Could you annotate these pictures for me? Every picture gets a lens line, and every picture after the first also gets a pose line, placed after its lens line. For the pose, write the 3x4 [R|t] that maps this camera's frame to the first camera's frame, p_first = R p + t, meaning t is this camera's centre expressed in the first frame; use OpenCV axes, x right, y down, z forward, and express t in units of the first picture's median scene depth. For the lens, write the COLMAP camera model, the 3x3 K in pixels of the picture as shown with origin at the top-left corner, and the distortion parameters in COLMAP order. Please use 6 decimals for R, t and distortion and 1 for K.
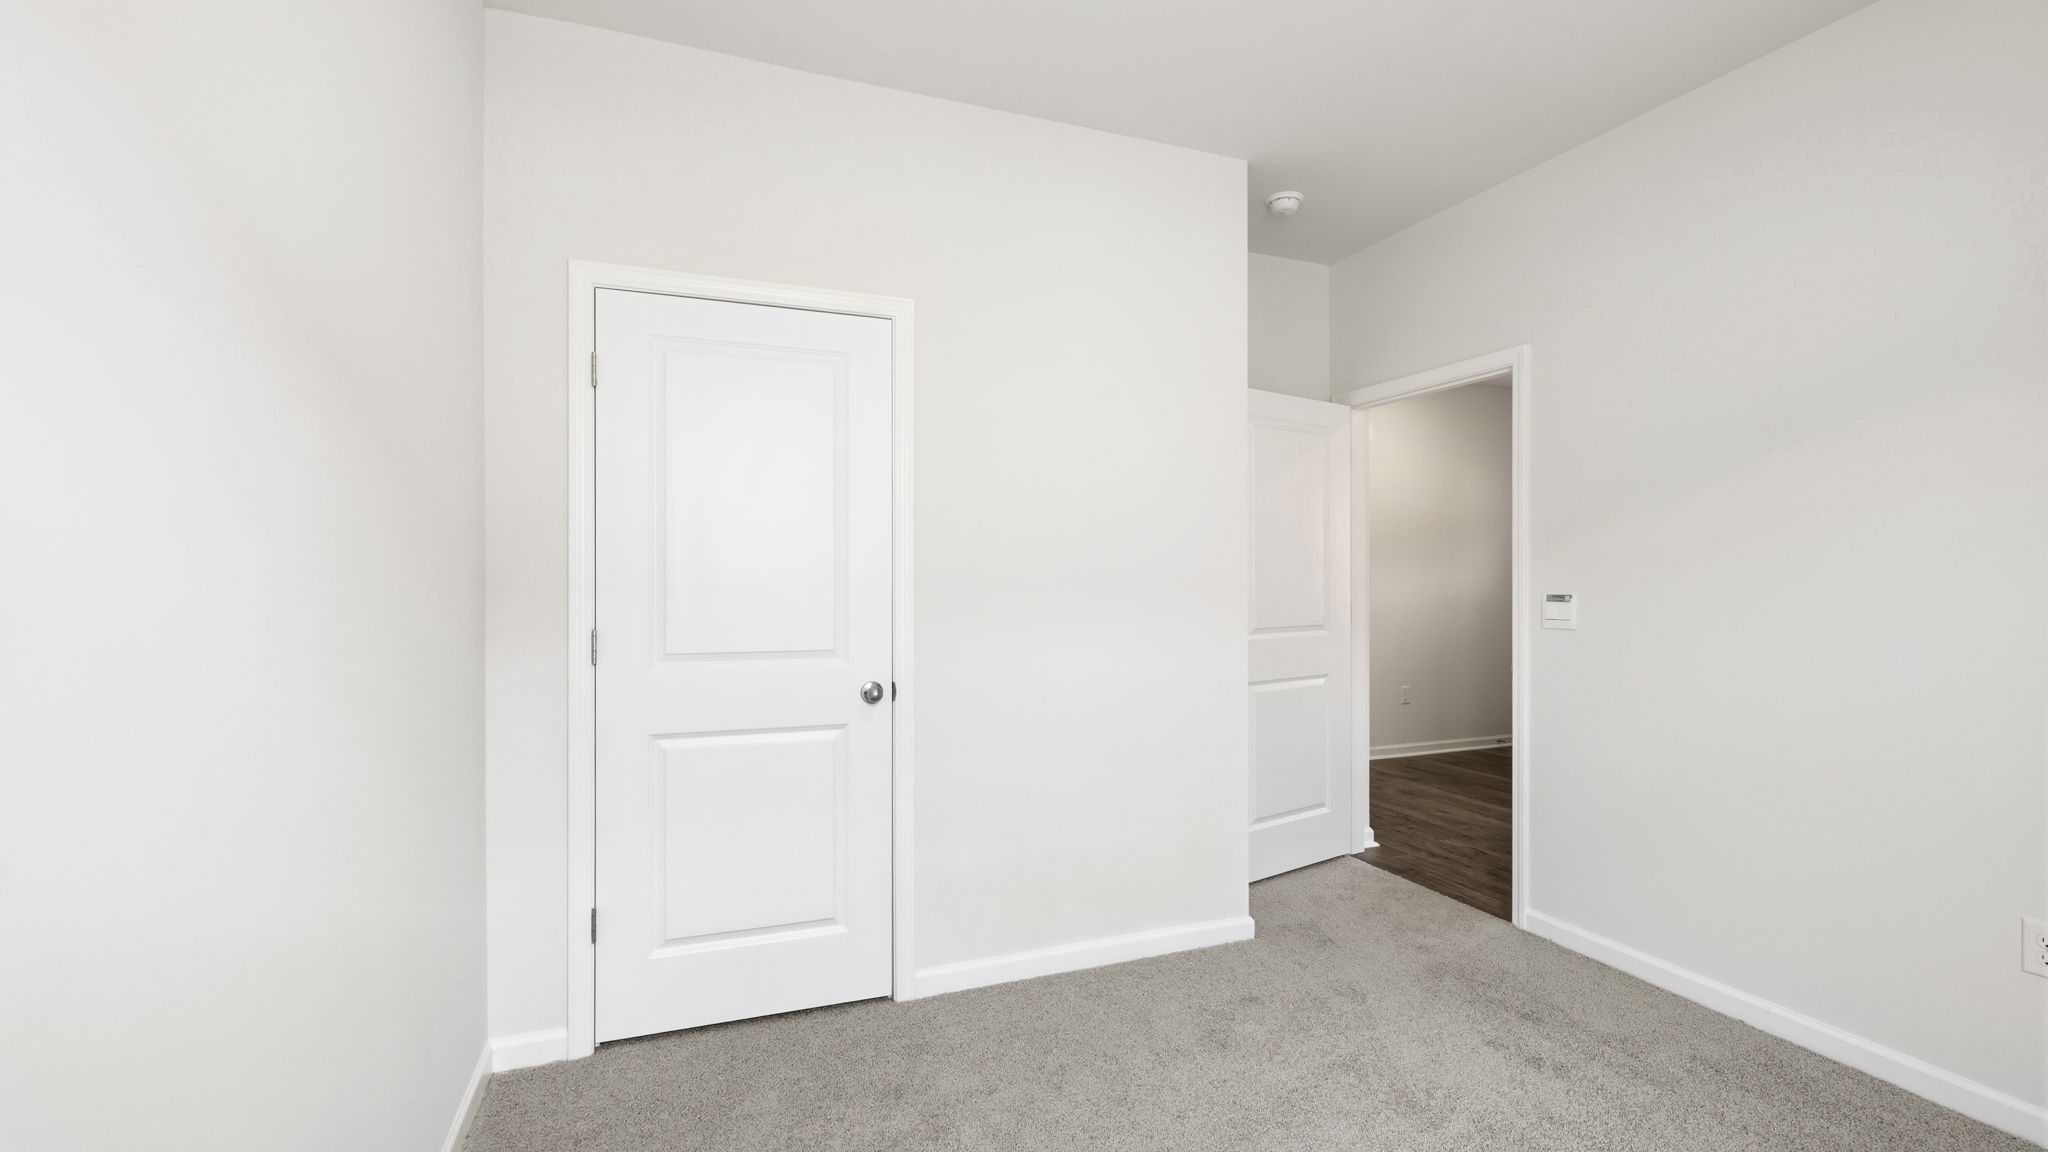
lens RADIAL K [[869.3, 0, 1017.7], [0, 869.3, 567.2], [0, 0, 1]] dist [-0.000688, 0.000178]
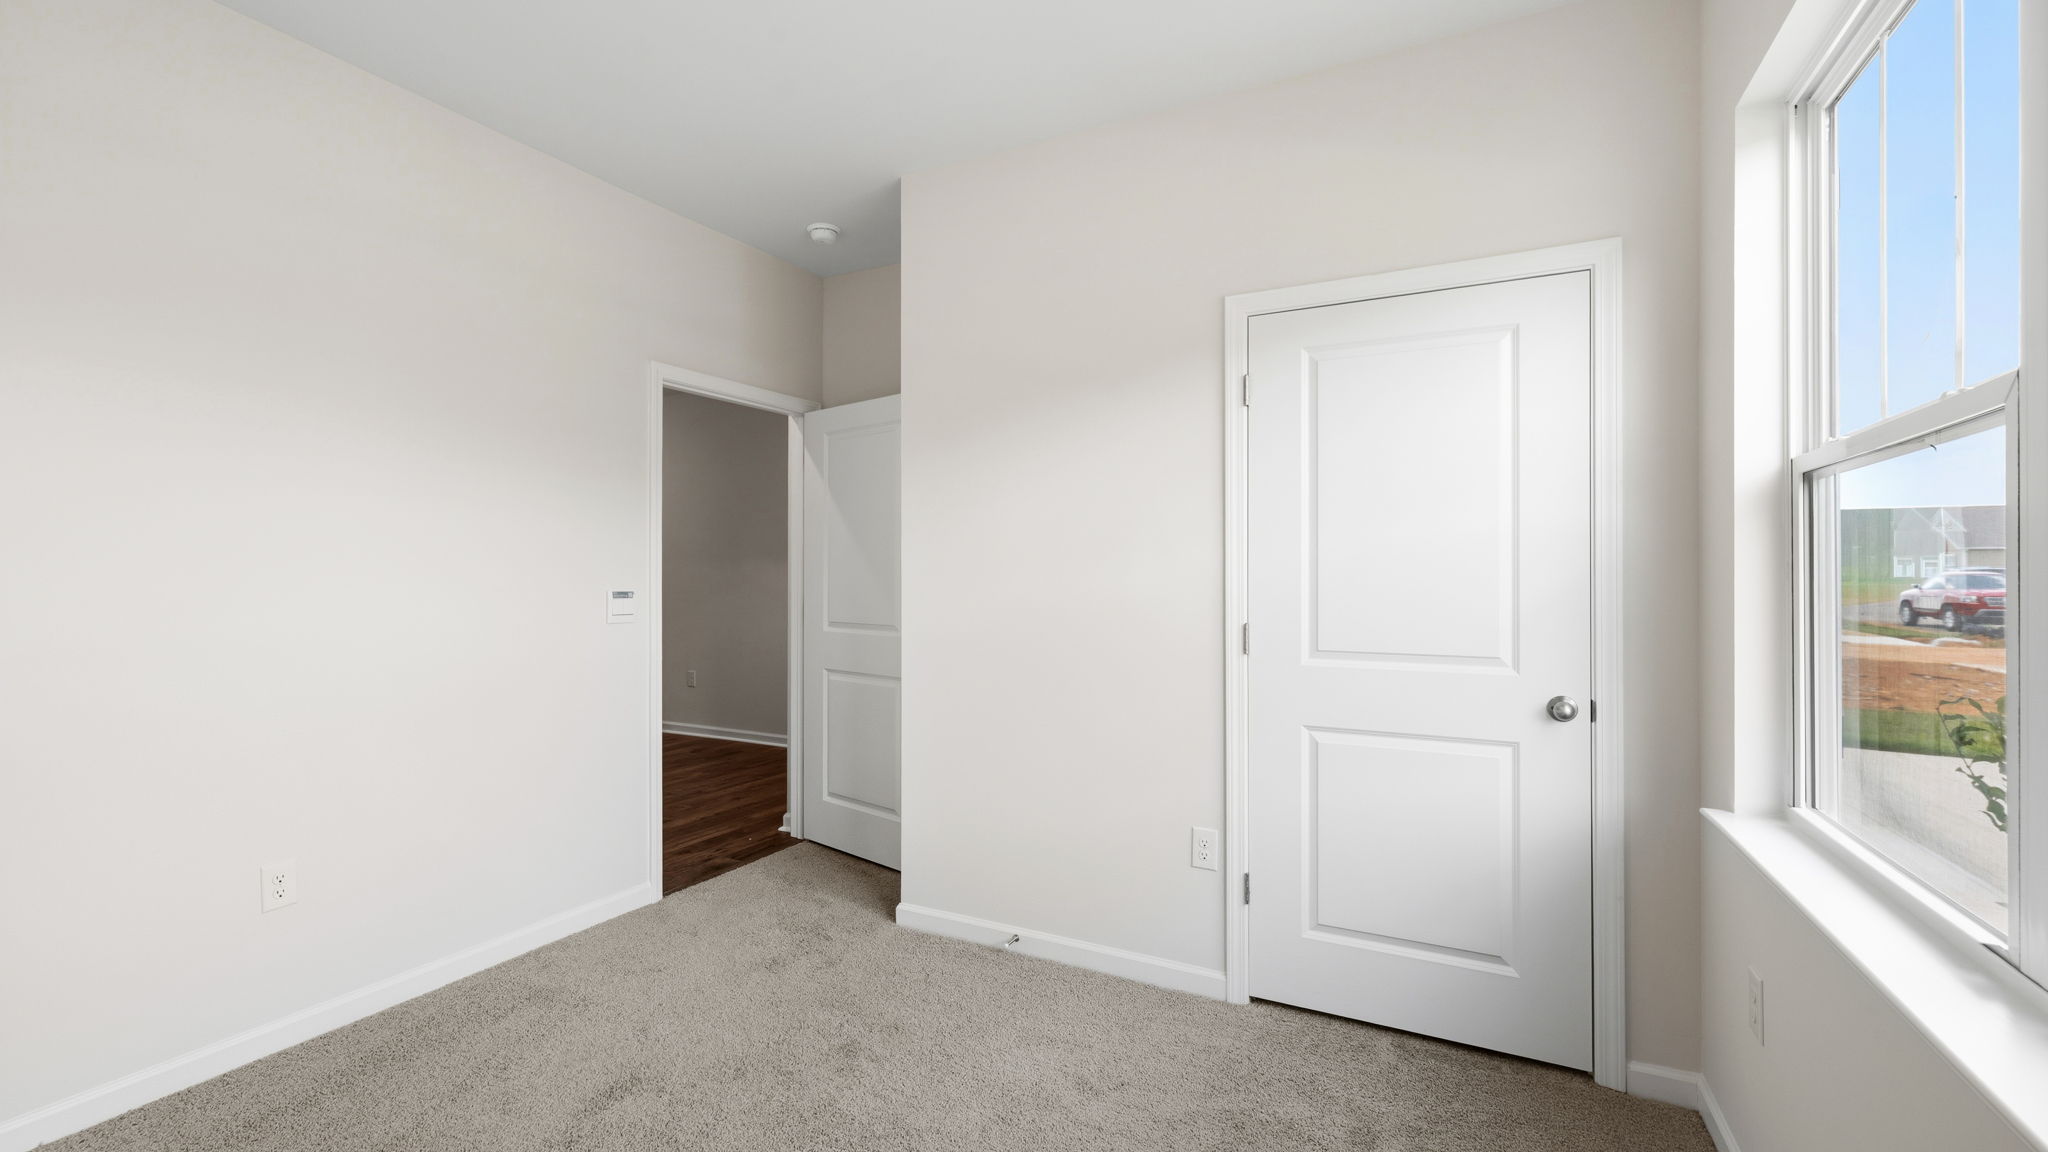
lens RADIAL K [[850.0, 0, 1024.0], [0, 850.0, 576.0], [0, 0, 1]] dist [0.018209, 0.000118]
pose [[0.688870, 0.000730, -0.724885, 0.108944], [0.006016, 0.999959, 0.006725, 0.000510], [0.724860, -0.008994, 0.688837, 0.039236]]
